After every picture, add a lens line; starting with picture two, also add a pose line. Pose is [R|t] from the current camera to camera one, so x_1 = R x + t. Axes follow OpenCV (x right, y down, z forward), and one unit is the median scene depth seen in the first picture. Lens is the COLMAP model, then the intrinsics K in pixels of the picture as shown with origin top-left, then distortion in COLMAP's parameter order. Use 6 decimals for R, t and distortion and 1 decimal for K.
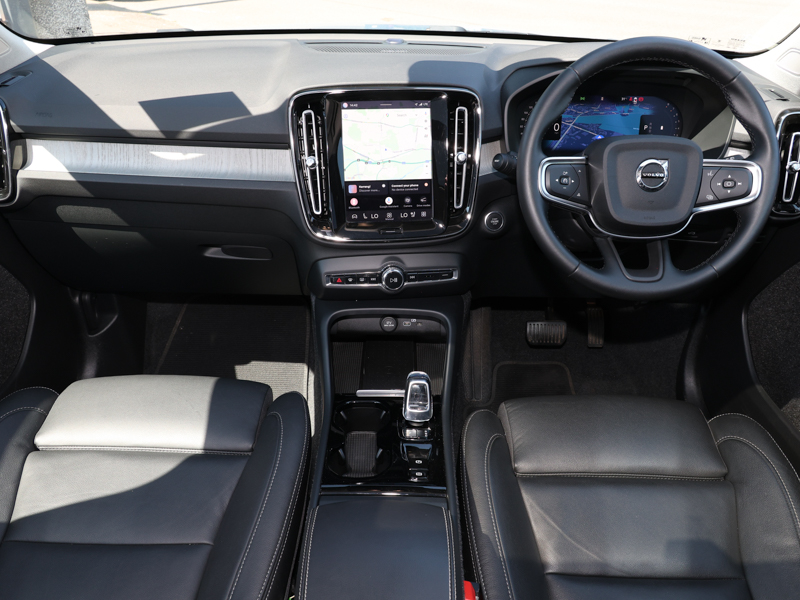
lens RADIAL K [[627.0, 0, 400.0], [0, 627.0, 300.0], [0, 0, 1]] dist [0.010612, -0.007075]
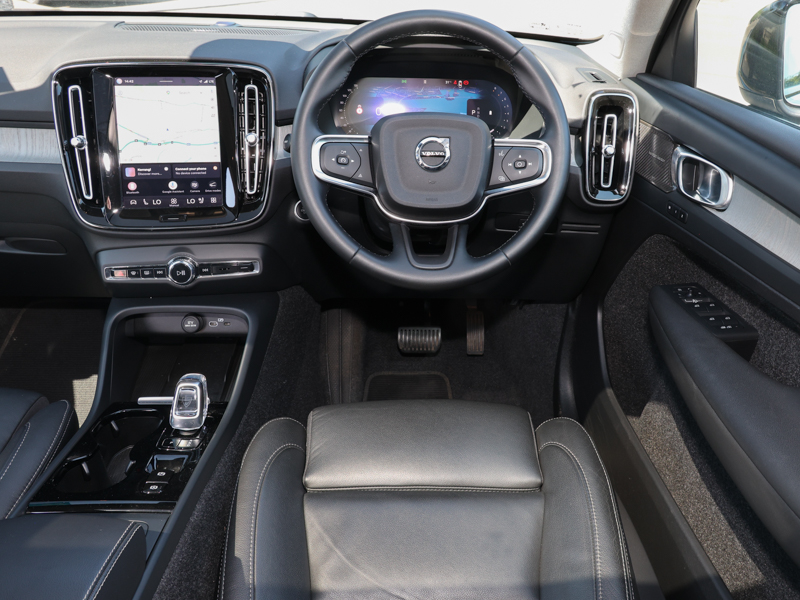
lens RADIAL K [[667.2, 0, 419.7], [0, 667.2, 271.4], [0, 0, 1]] dist [0.007195, 0.004363]
pose [[0.999002, -0.004919, 0.044402, 0.299721], [0.008346, 0.996972, -0.077313, 0.044609], [-0.043887, 0.077607, 0.996018, 0.029945]]
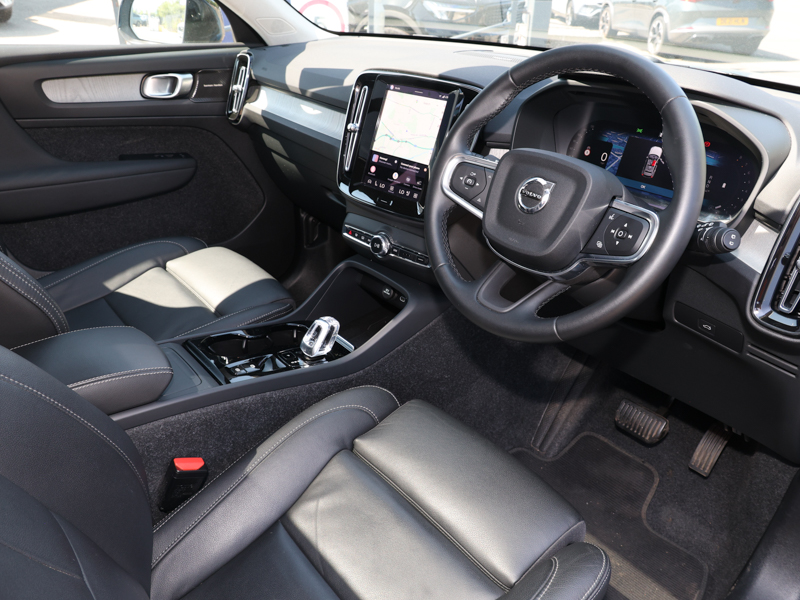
lens RADIAL K [[616.2, 0, 400.0], [0, 616.2, 300.0], [0, 0, 1]] dist [-0.000929, 0.005214]
pose [[0.656589, 0.357463, -0.664162, 0.800553], [-0.406523, 0.909433, 0.087585, -0.057726], [0.635319, 0.212490, 0.742441, 0.244380]]
